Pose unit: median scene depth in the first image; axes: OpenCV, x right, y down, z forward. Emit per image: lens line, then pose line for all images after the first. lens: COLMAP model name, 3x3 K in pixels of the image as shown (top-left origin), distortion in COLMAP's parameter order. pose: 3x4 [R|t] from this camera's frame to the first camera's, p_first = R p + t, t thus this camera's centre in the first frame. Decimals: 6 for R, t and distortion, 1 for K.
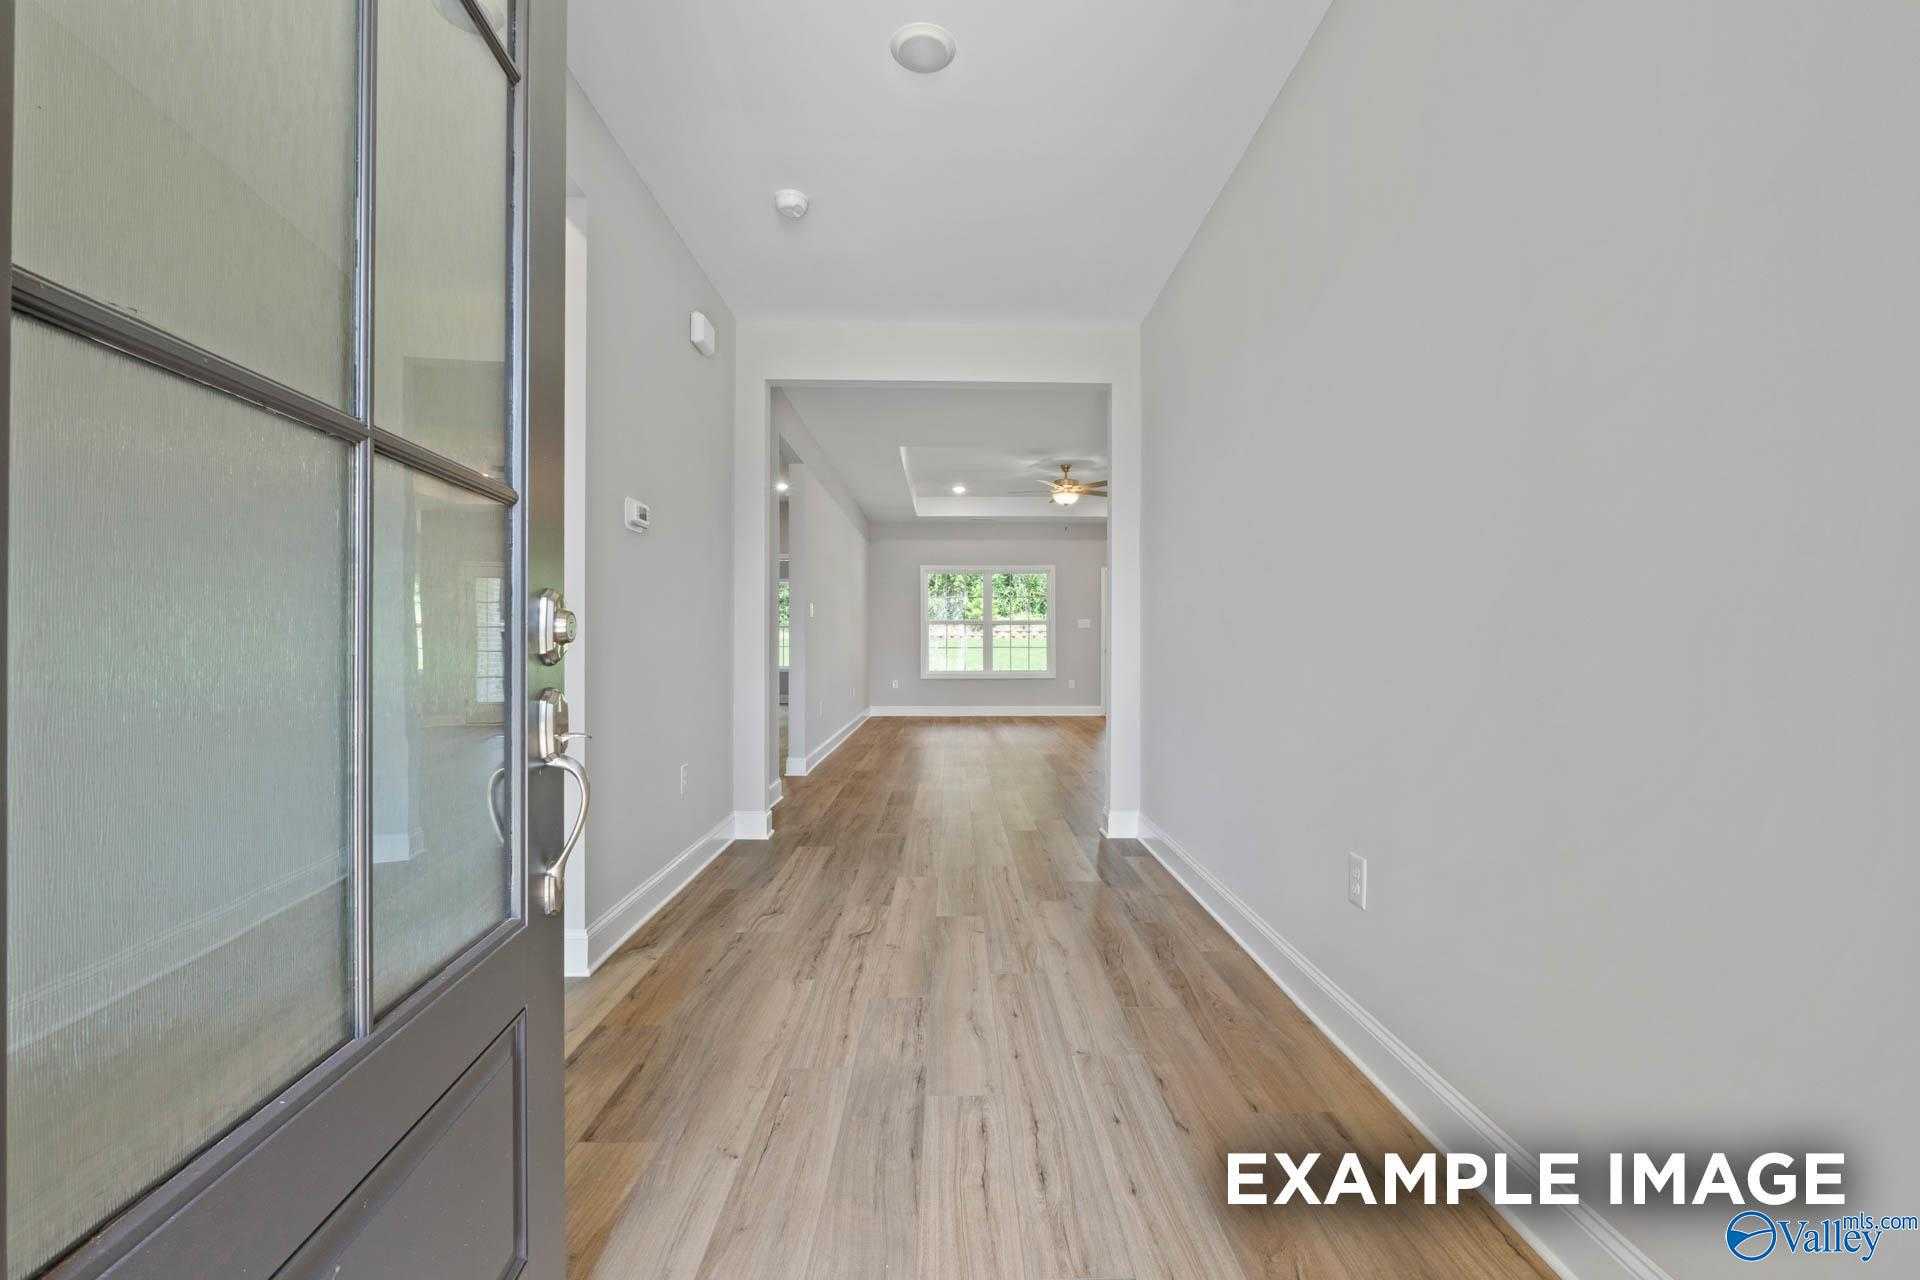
lens RADIAL K [[817.0, 0, 964.7], [0, 817.0, 627.6], [0, 0, 1]] dist [-0.000413, -0.000013]
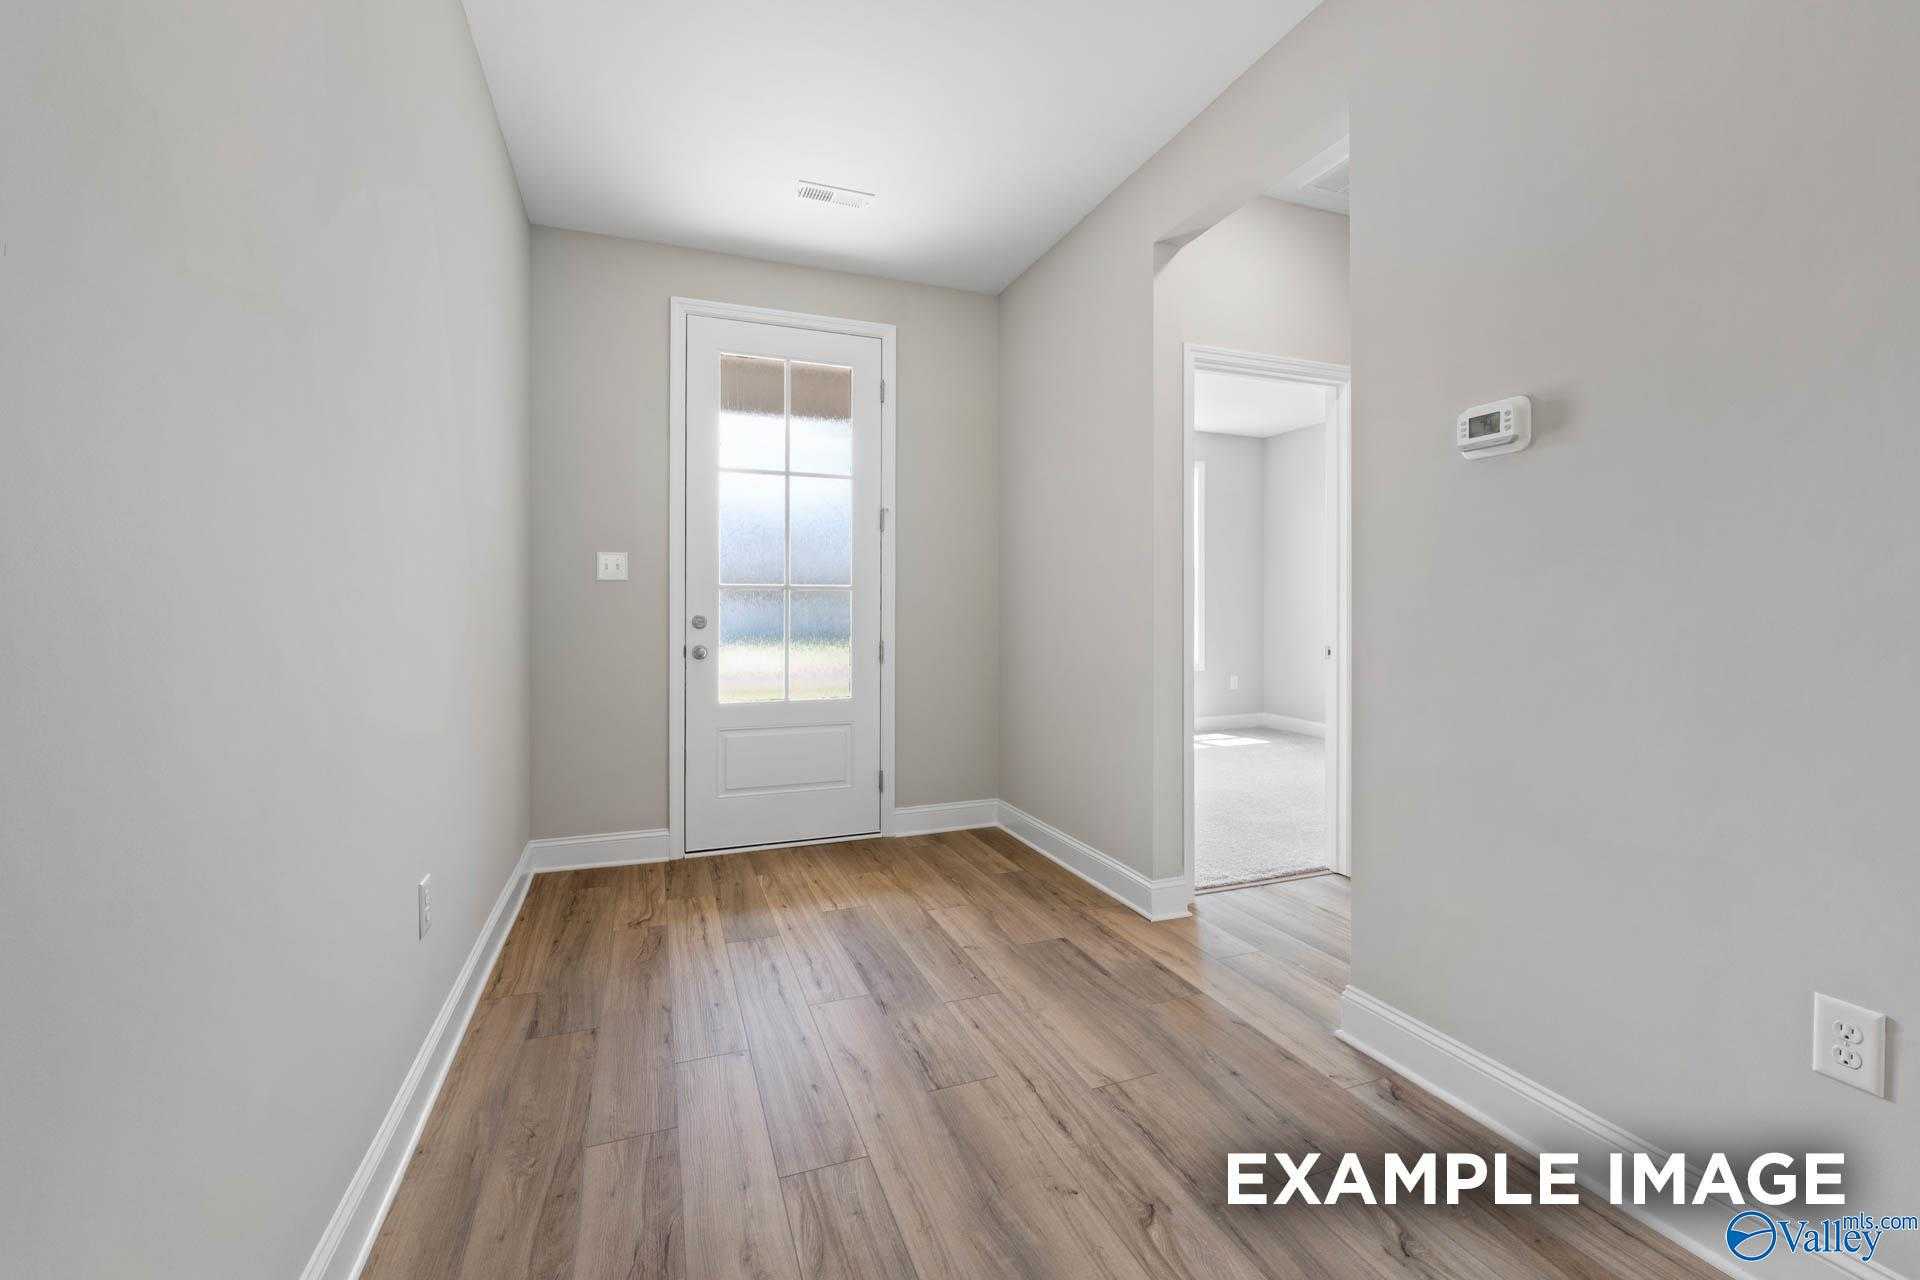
lens RADIAL K [[817.0, 0, 964.7], [0, 817.0, 627.6], [0, 0, 1]] dist [-0.000413, -0.000013]
pose [[-0.939397, 0.010009, -0.342684, 0.194409], [0.009797, 0.999949, 0.002349, 0.003248], [0.342690, -0.001151, -0.939448, 1.792898]]
